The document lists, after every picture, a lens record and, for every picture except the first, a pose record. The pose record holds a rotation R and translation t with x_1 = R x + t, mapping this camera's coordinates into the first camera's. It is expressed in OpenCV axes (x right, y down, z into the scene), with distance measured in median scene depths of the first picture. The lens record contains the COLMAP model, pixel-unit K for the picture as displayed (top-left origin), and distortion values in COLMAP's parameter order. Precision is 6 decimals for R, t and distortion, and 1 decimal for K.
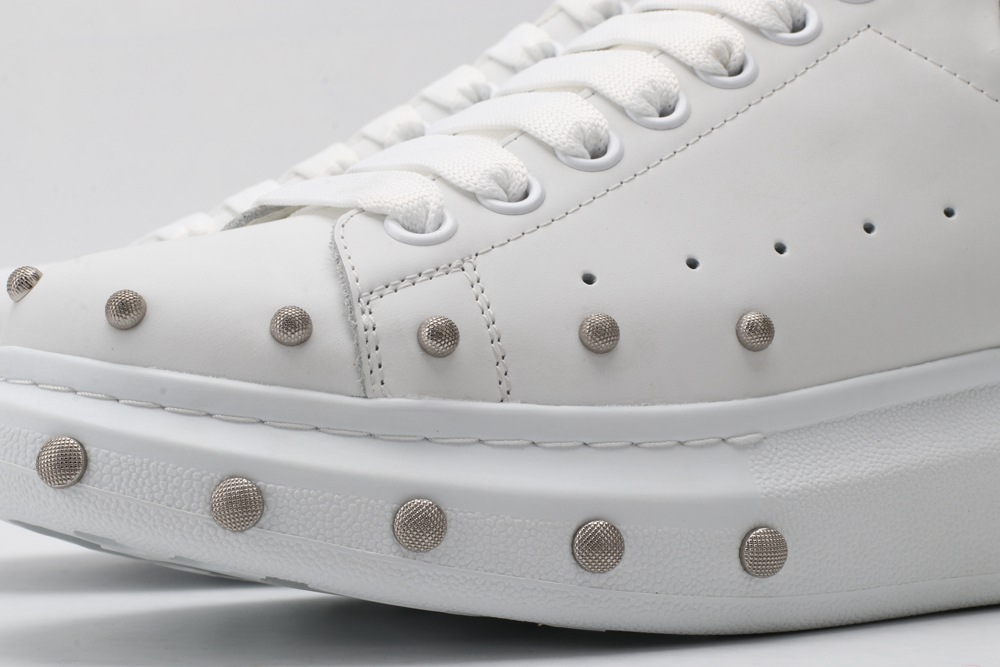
lens RADIAL K [[2652.4, 0, 500.0], [0, 2652.4, 333.5], [0, 0, 1]] dist [-0.245880, 0.374086]
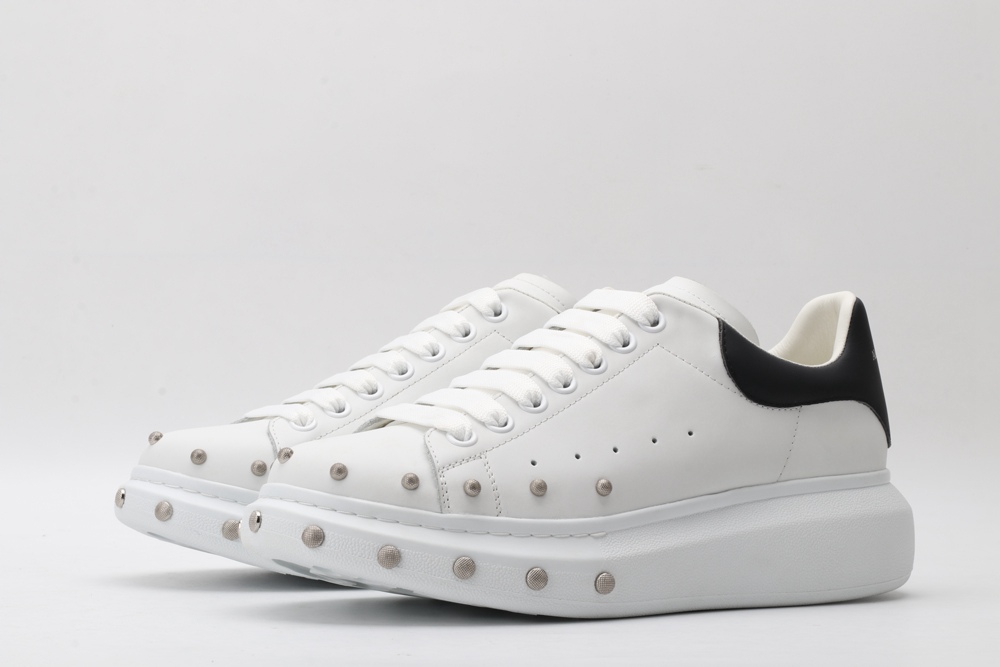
lens RADIAL K [[2652.4, 0, 500.0], [0, 2652.4, 333.5], [0, 0, 1]] dist [-0.245880, 0.374086]
pose [[0.994877, 0.039498, 0.093052, -0.218223], [-0.039048, 0.999215, -0.006658, -0.118439], [-0.093242, 0.002990, 0.995639, -1.316105]]
